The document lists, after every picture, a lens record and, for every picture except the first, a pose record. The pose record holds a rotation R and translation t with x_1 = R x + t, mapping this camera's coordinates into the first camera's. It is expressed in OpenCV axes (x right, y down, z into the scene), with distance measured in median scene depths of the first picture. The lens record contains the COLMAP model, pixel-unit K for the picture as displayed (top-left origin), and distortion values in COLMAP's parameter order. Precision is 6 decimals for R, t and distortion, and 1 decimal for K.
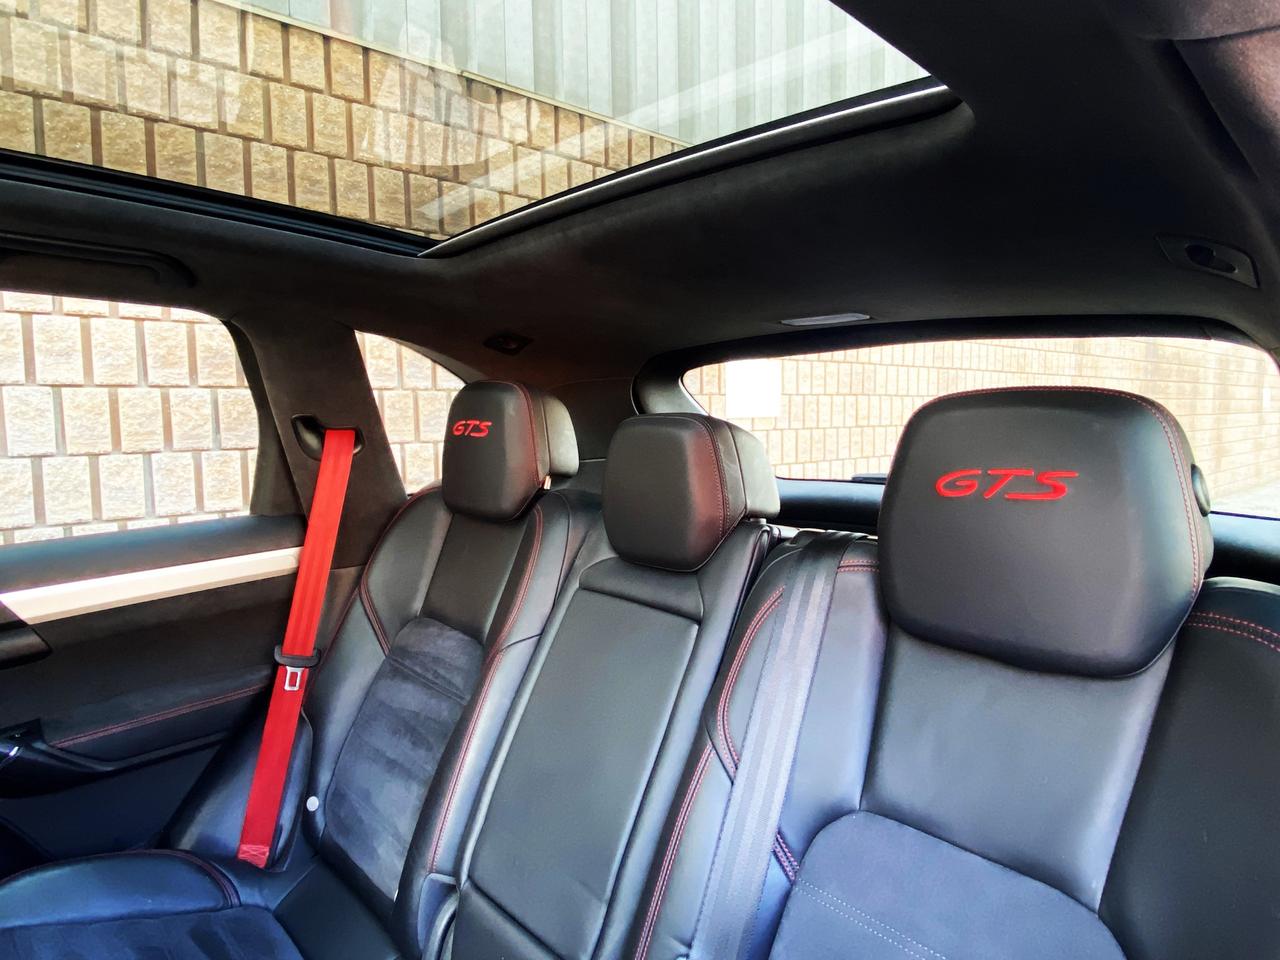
lens RADIAL K [[710.8, 0, 628.8], [0, 710.8, 474.3], [0, 0, 1]] dist [-0.019642, -0.001815]
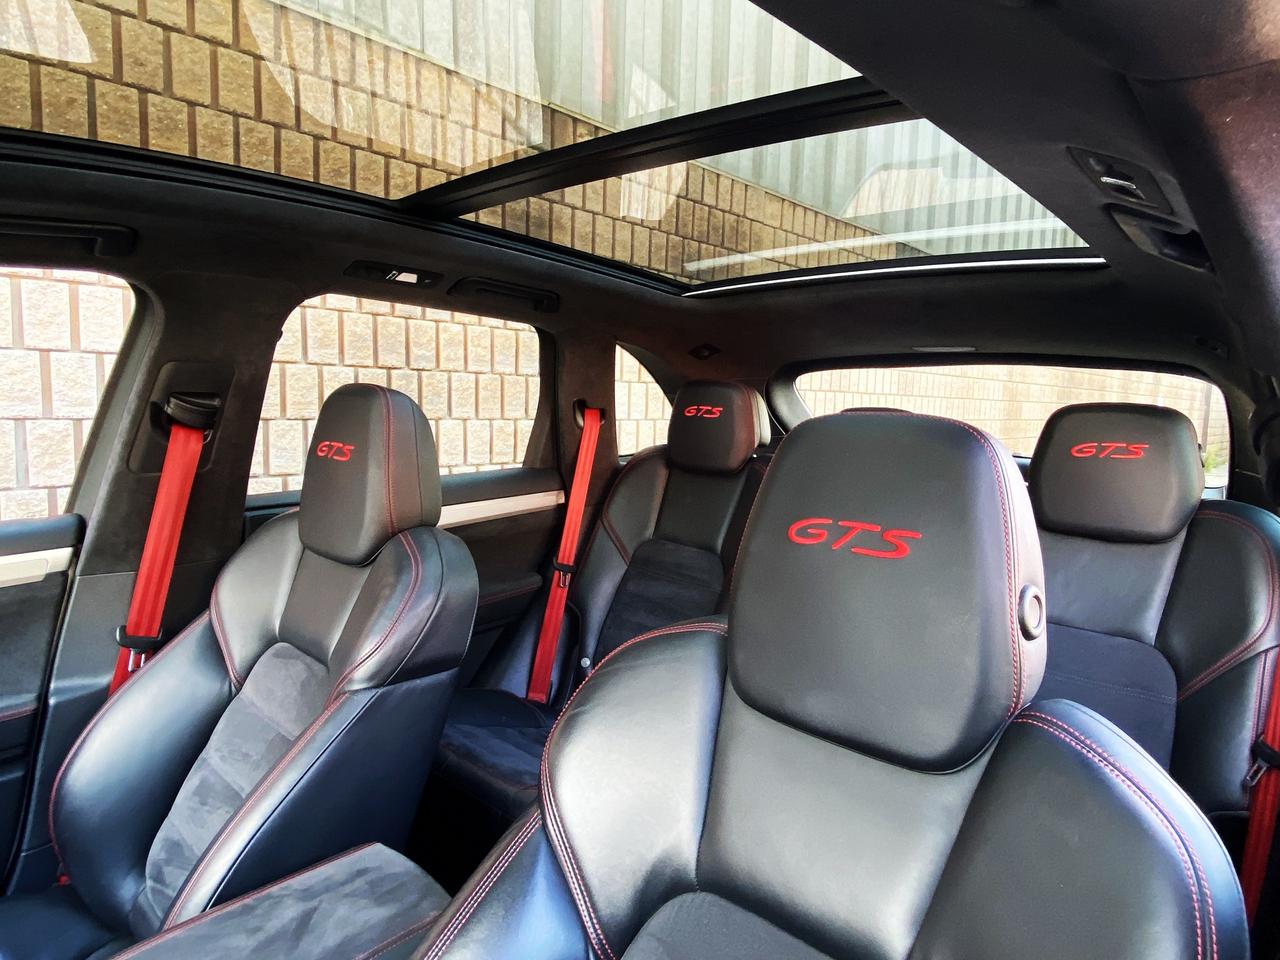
lens RADIAL K [[710.8, 0, 604.2], [0, 710.8, 471.7], [0, 0, 1]] dist [-0.019642, -0.001815]
pose [[0.996397, 0.031127, 0.078893, -0.277884], [-0.032393, 0.999365, 0.014818, 0.023533], [-0.078381, -0.017320, 0.996773, -0.234634]]
